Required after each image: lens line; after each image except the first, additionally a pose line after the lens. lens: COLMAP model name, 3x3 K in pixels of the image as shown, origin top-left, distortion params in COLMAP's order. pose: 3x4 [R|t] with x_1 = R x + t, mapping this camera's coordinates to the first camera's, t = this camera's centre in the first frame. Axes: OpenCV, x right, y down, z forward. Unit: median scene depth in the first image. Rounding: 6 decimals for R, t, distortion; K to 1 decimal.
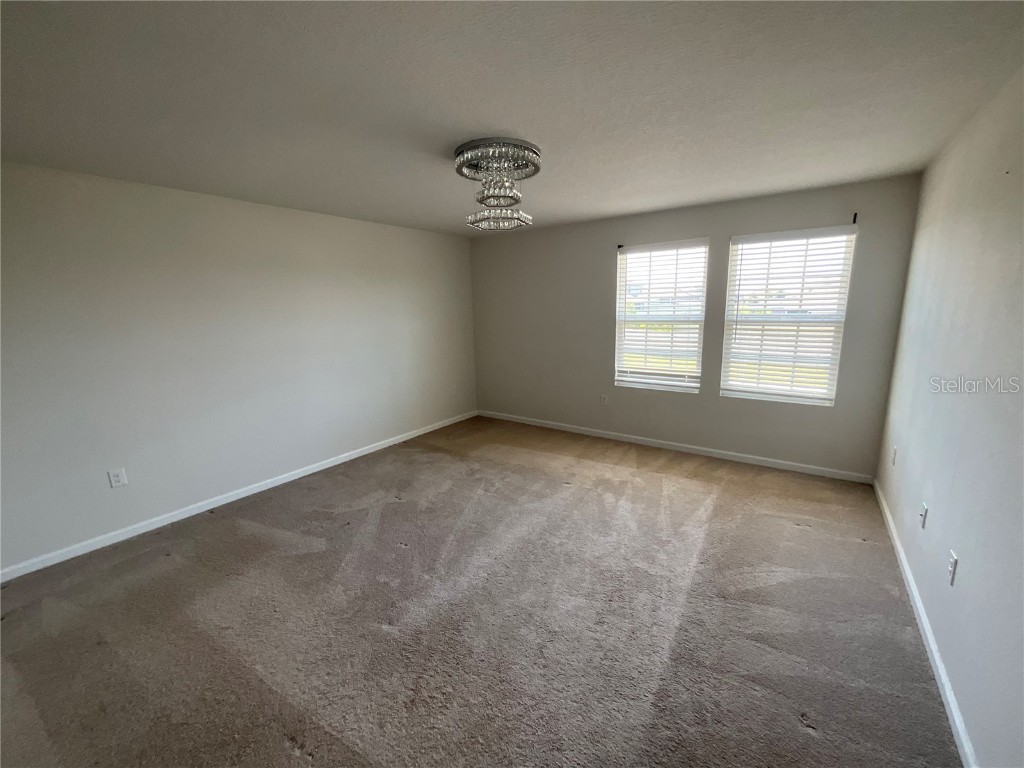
lens RADIAL K [[416.7, 0, 512.0], [0, 416.7, 384.0], [0, 0, 1]] dist [-0.002057, 0.002181]
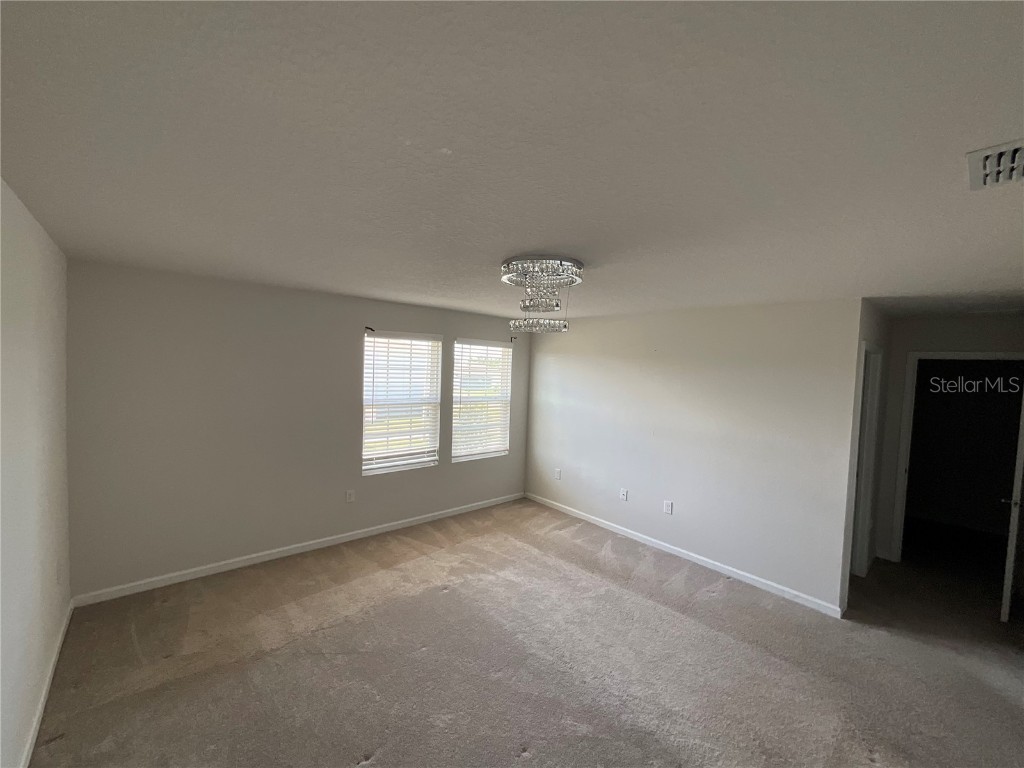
lens RADIAL K [[416.7, 0, 512.0], [0, 416.7, 384.0], [0, 0, 1]] dist [-0.002057, 0.002181]
pose [[0.226596, -0.006786, 0.973965, -0.840063], [0.143901, 0.989235, -0.026587, -0.186343], [-0.963300, 0.146179, 0.225133, 0.690127]]
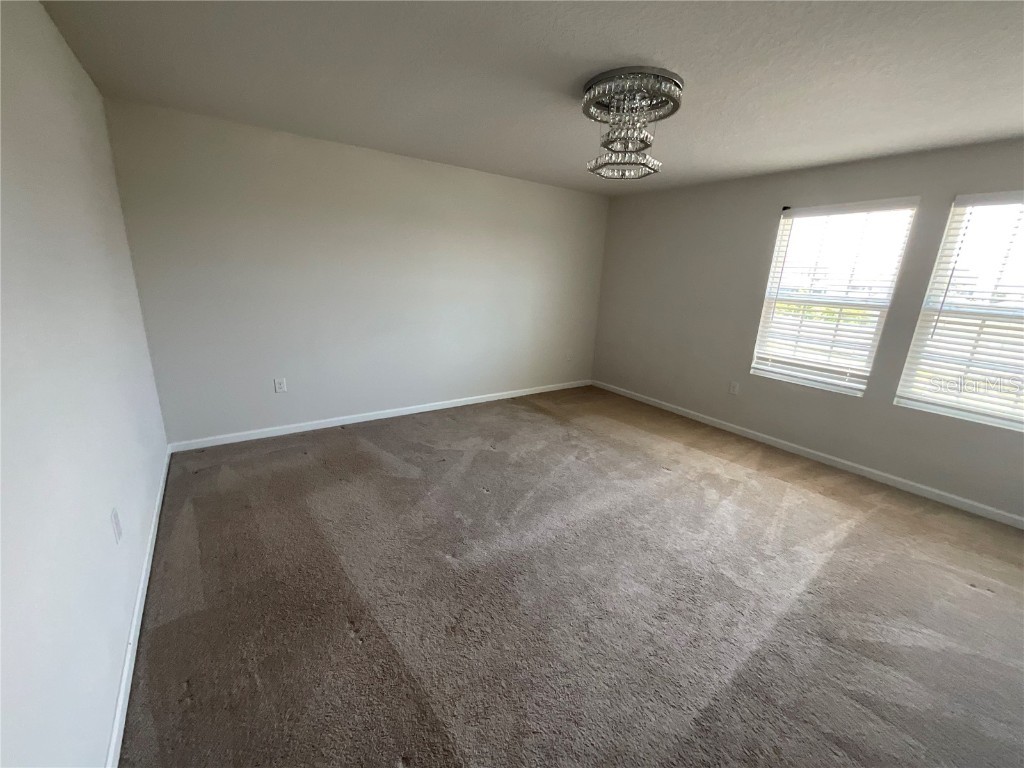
lens RADIAL K [[415.0, 0, 508.8], [0, 415.0, 384.4], [0, 0, 1]] dist [0.000363, 0.000365]
pose [[0.940095, 0.152400, -0.304952, 0.065055], [-0.129407, 0.987091, 0.094369, 0.014954], [0.315397, -0.049253, 0.947681, 0.036009]]
